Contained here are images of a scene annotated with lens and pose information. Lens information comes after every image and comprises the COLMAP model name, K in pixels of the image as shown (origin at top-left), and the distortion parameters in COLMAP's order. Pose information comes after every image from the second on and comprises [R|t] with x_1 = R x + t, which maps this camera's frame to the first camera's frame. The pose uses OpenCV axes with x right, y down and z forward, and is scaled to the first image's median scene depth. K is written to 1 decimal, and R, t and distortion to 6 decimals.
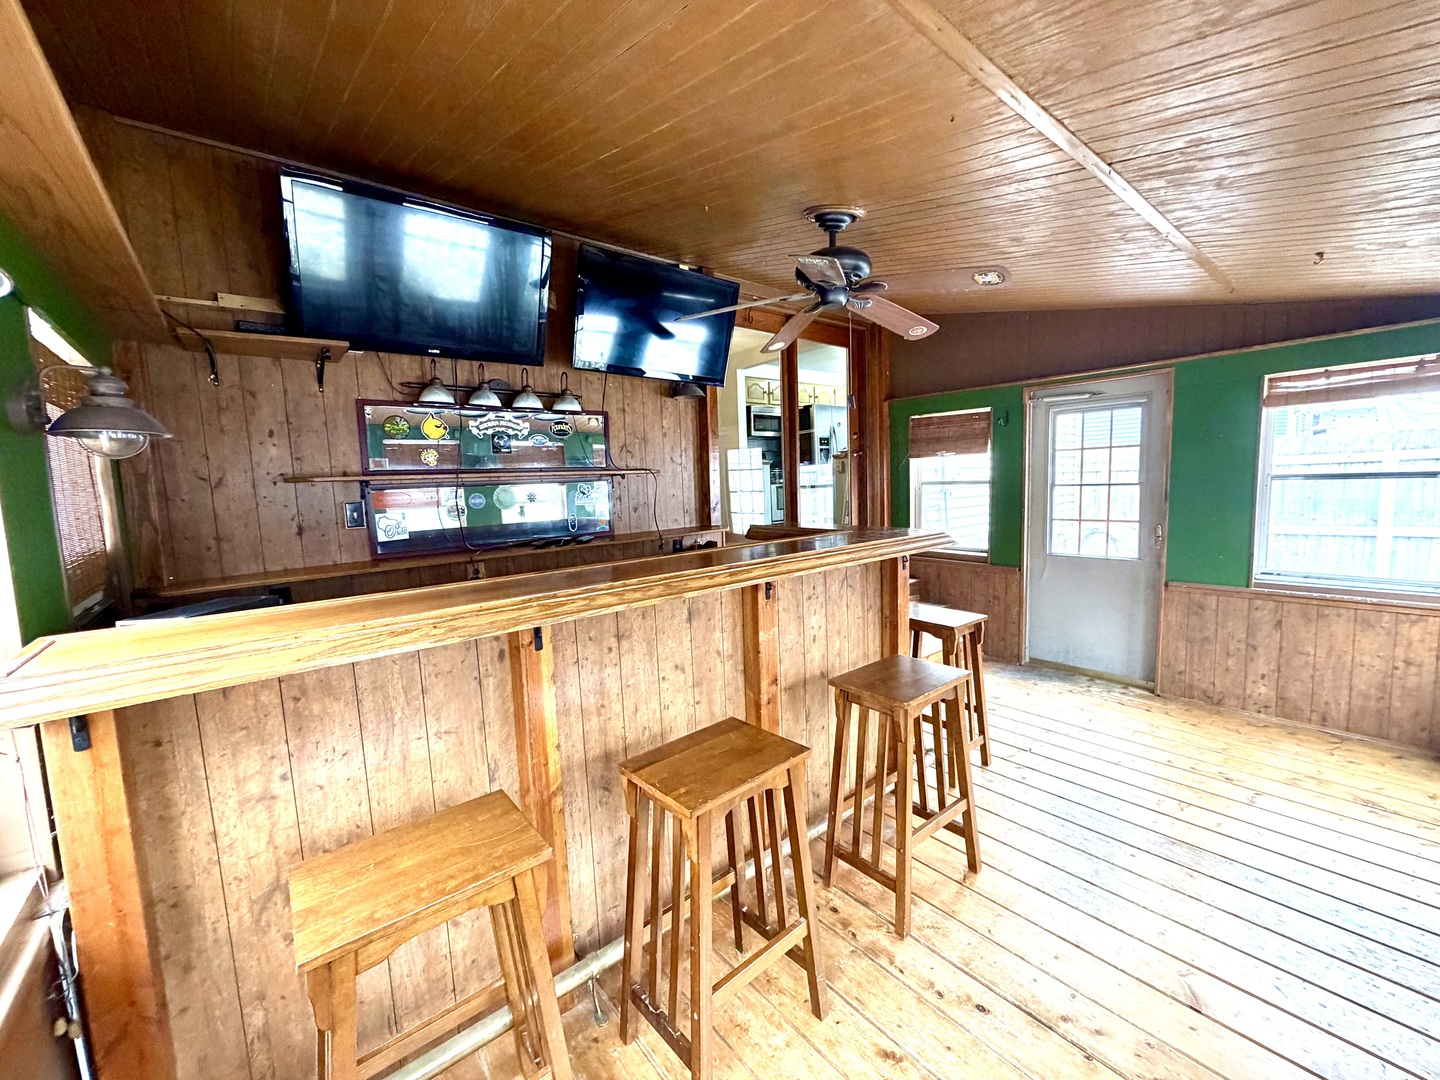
lens RADIAL K [[573.7, 0, 712.1], [0, 573.7, 541.1], [0, 0, 1]] dist [0.001023, 0.000300]
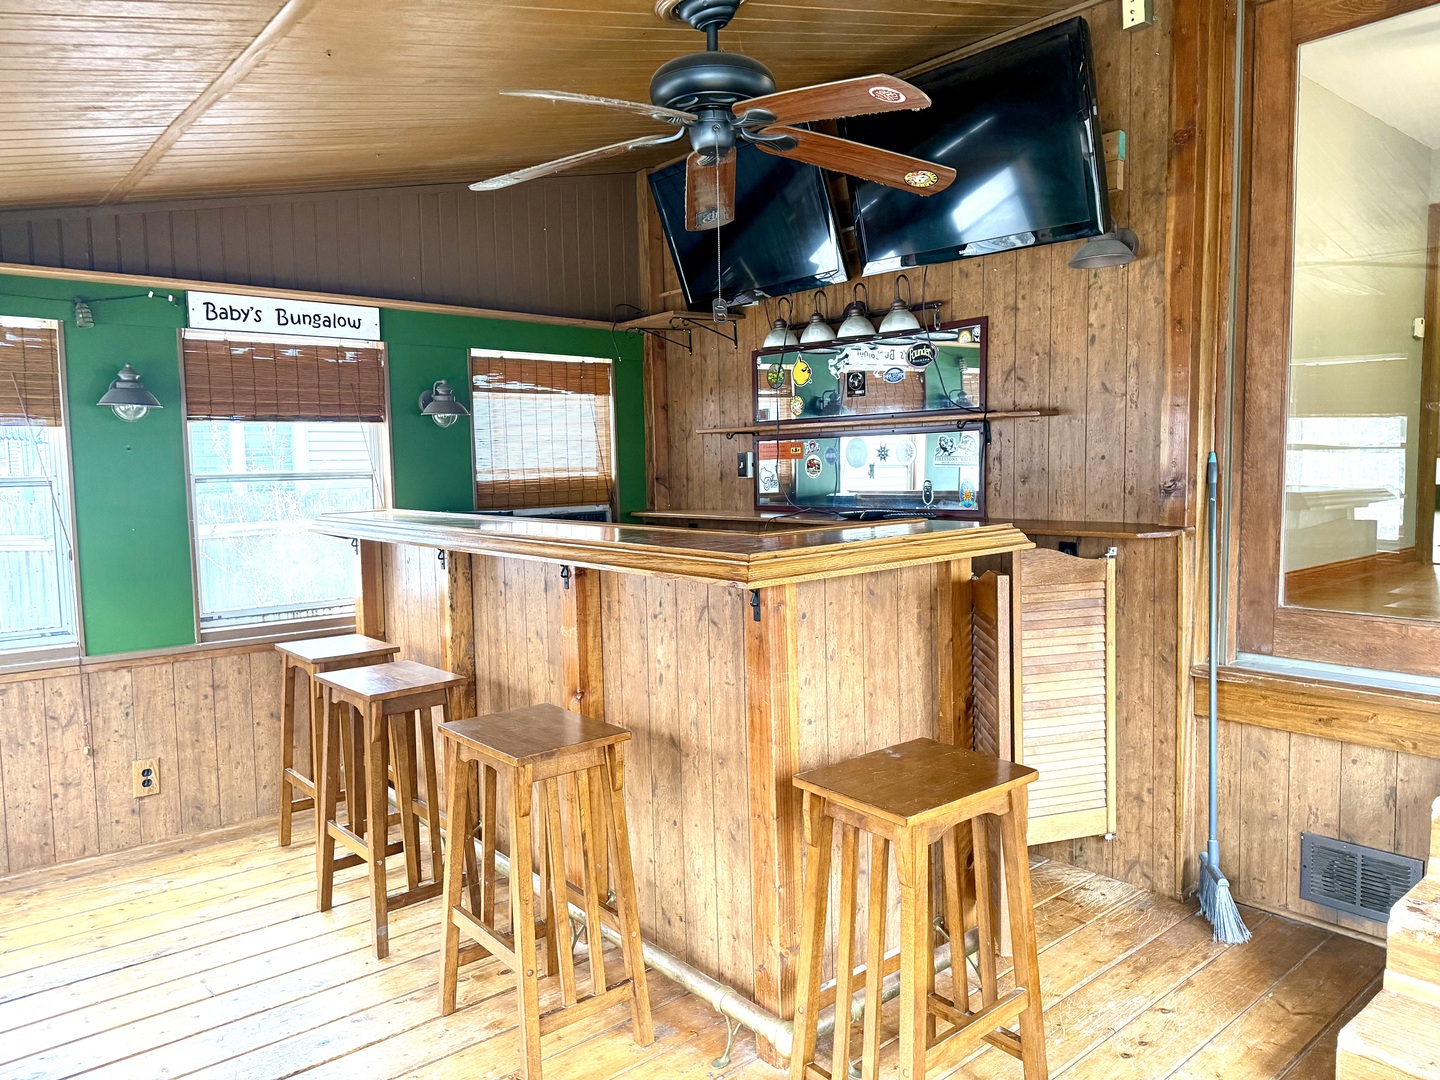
lens RADIAL K [[999.1, 0, 718.1], [0, 999.1, 545.2], [0, 0, 1]] dist [0.112899, -0.161469]
pose [[0.018758, 0.126630, -0.991773, 0.941449], [-0.081683, 0.988825, 0.124709, -0.098124], [0.996482, 0.078671, 0.028892, 0.721849]]
